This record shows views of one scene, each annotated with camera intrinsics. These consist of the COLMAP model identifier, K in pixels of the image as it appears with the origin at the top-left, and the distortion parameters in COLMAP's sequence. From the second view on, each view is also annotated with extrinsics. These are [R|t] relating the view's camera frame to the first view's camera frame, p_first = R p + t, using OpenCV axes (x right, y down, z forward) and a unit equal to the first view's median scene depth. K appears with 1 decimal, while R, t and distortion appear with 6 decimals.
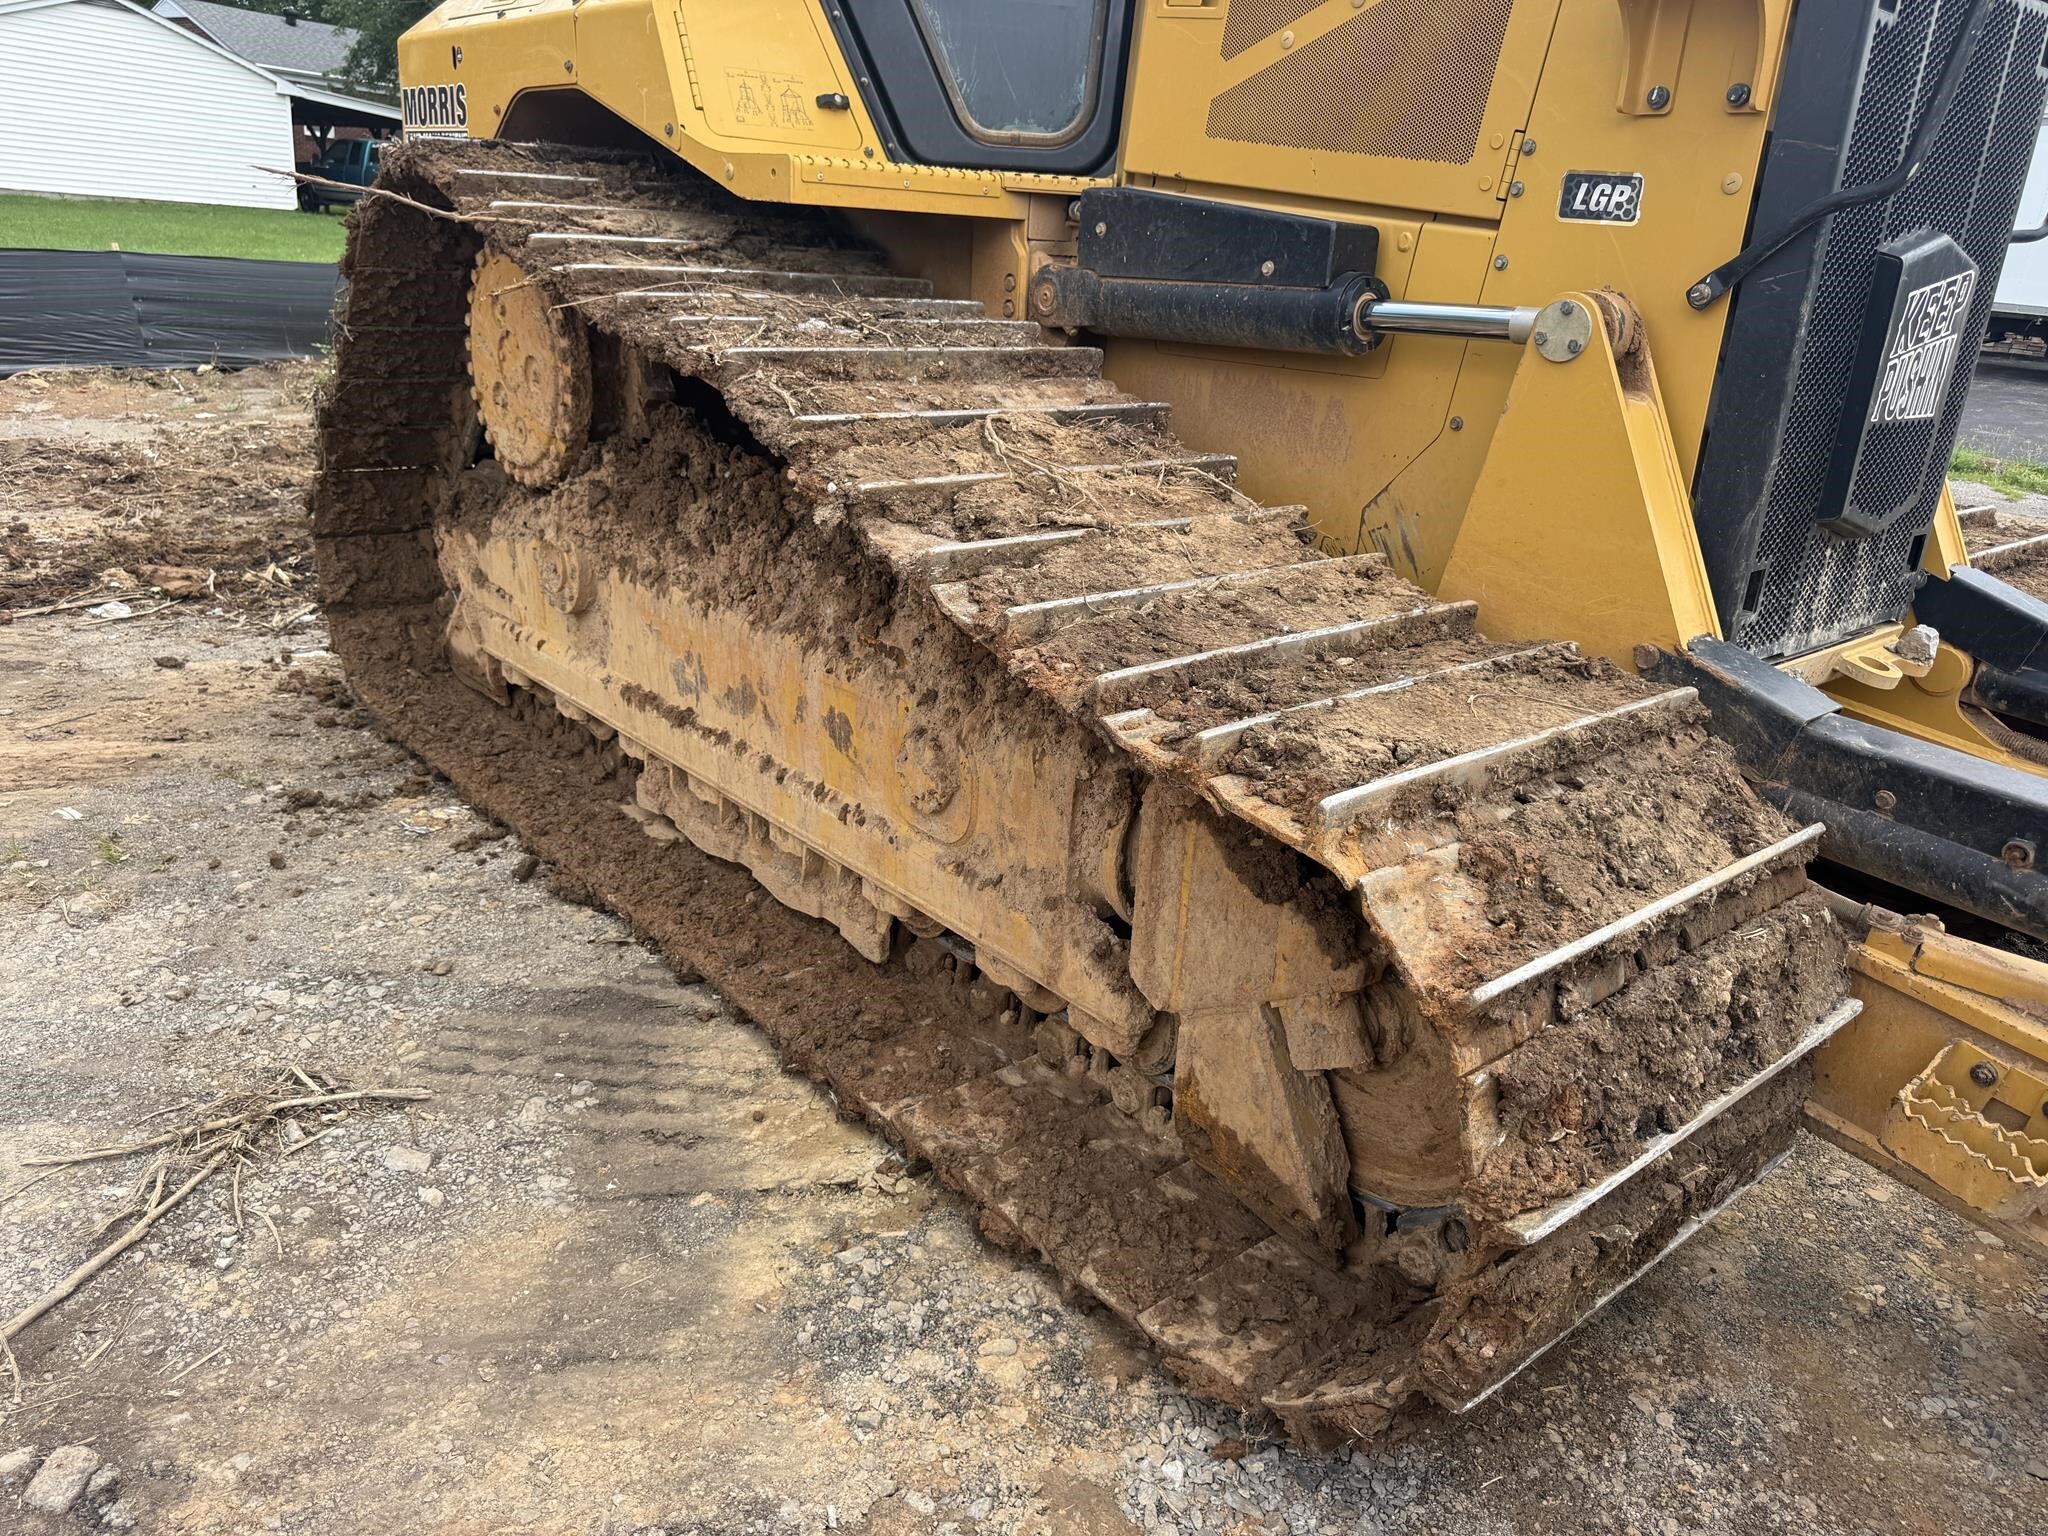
lens RADIAL K [[1453.9, 0, 1024.0], [0, 1453.9, 770.6], [0, 0, 1]] dist [0.044642, -0.058095]
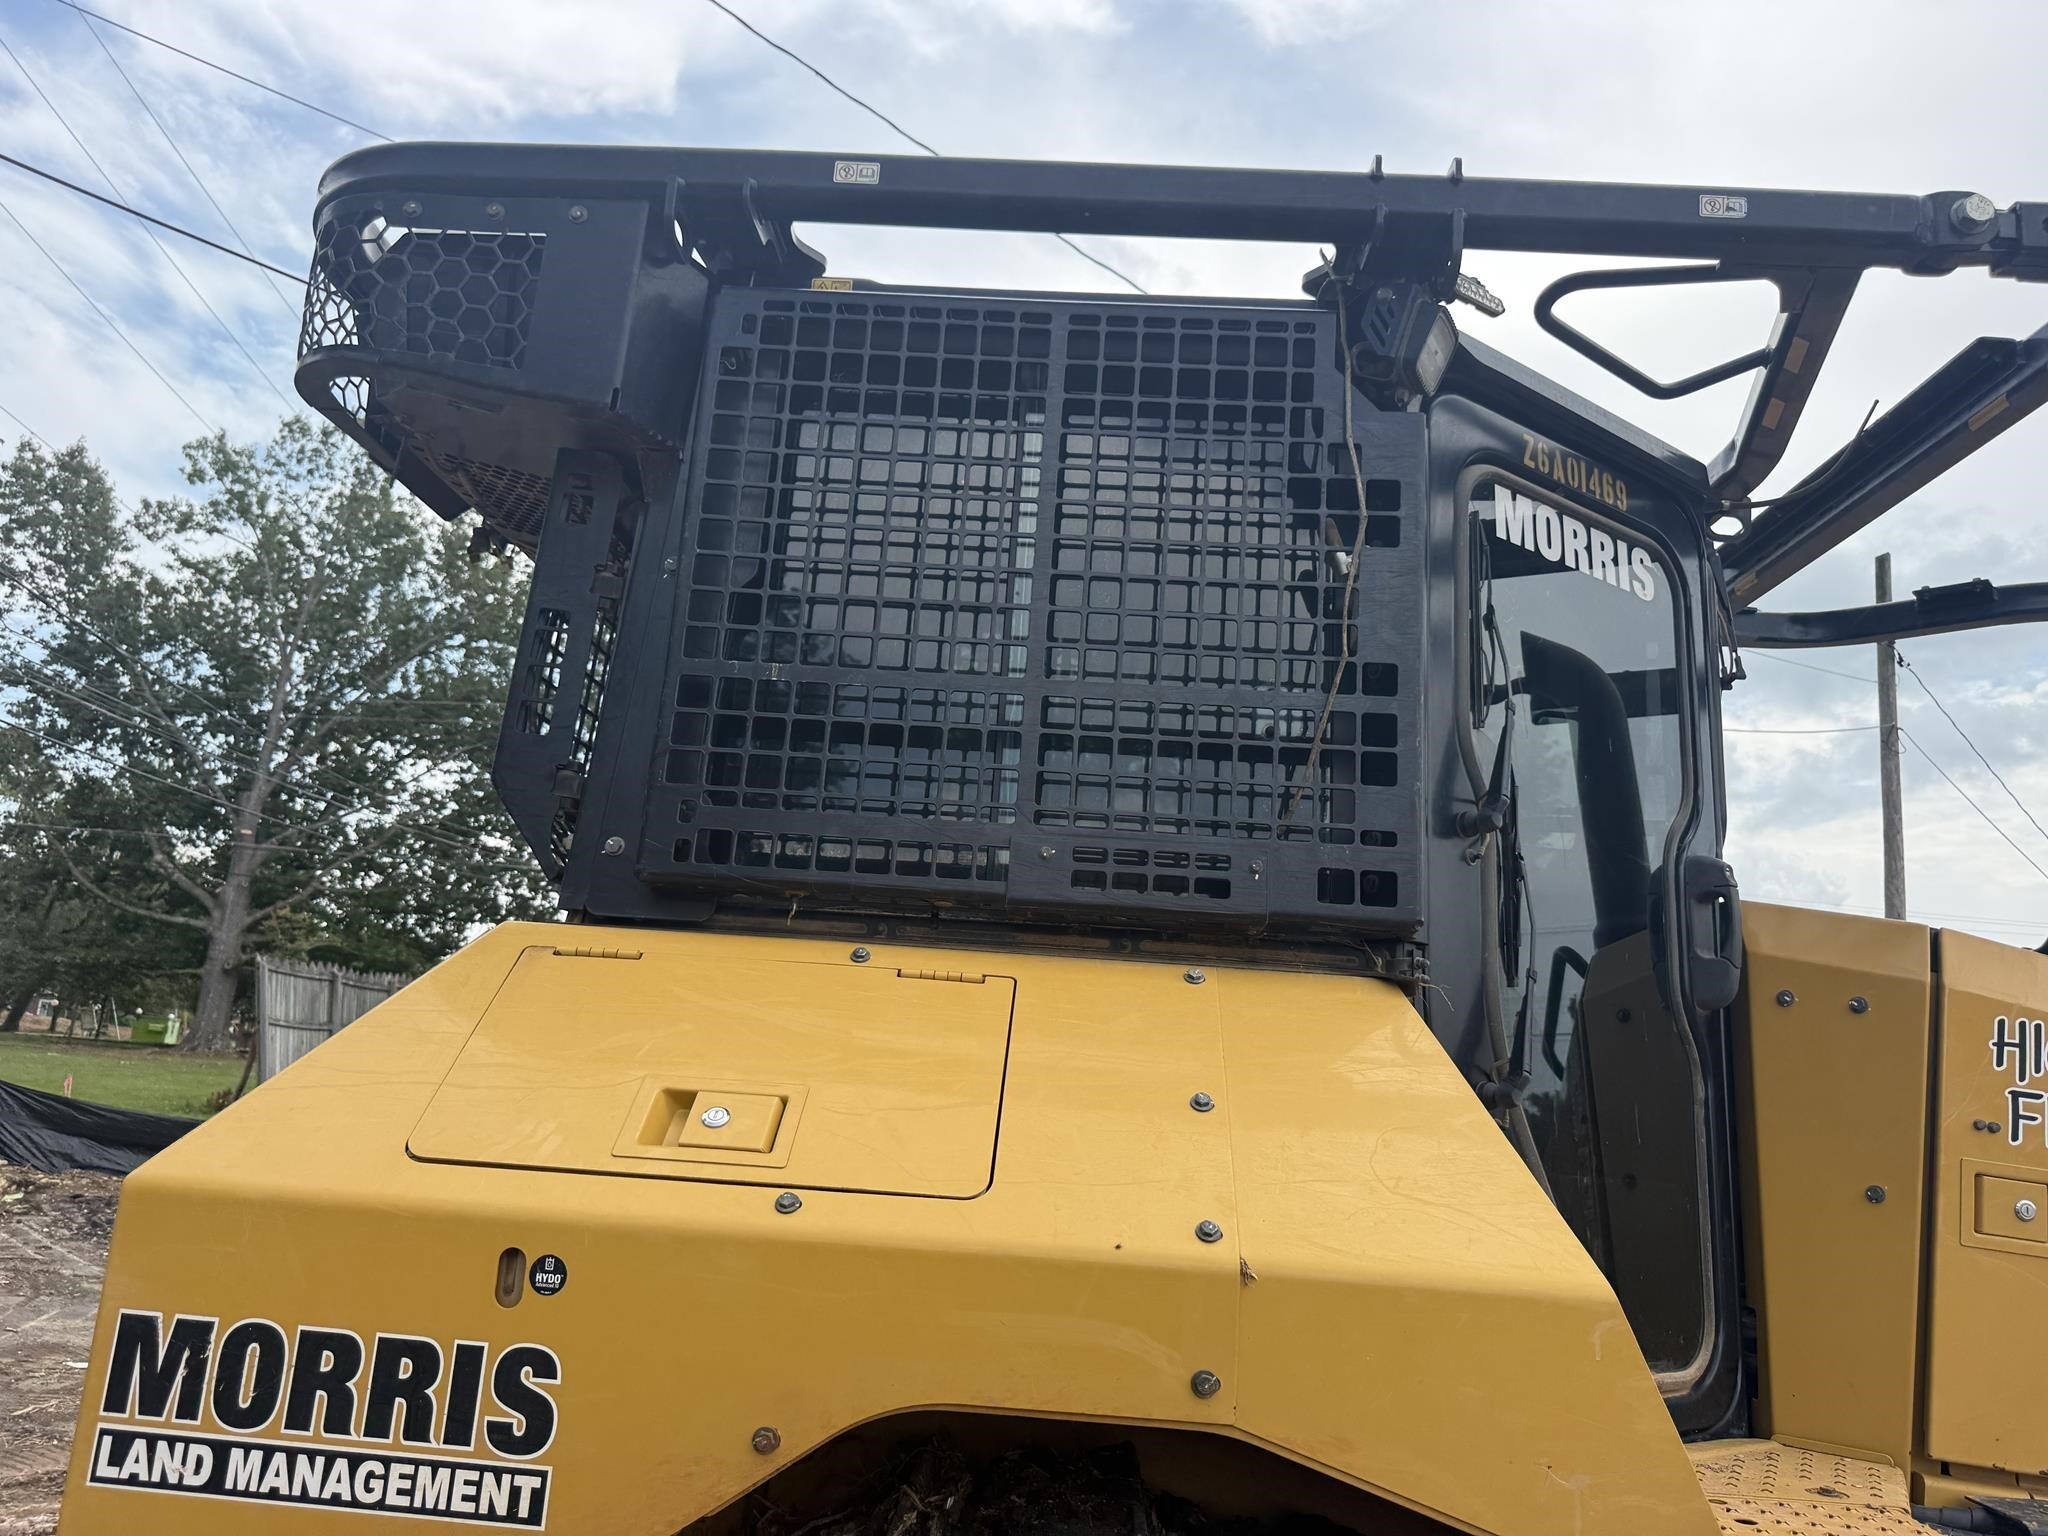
lens RADIAL K [[1453.9, 0, 1011.9], [0, 1453.9, 755.5], [0, 0, 1]] dist [0.044642, -0.058095]
pose [[0.680716, 0.141443, 0.718763, -0.881221], [0.221073, 0.895770, -0.385647, -0.640916], [-0.698393, 0.421415, 0.578495, 0.935811]]
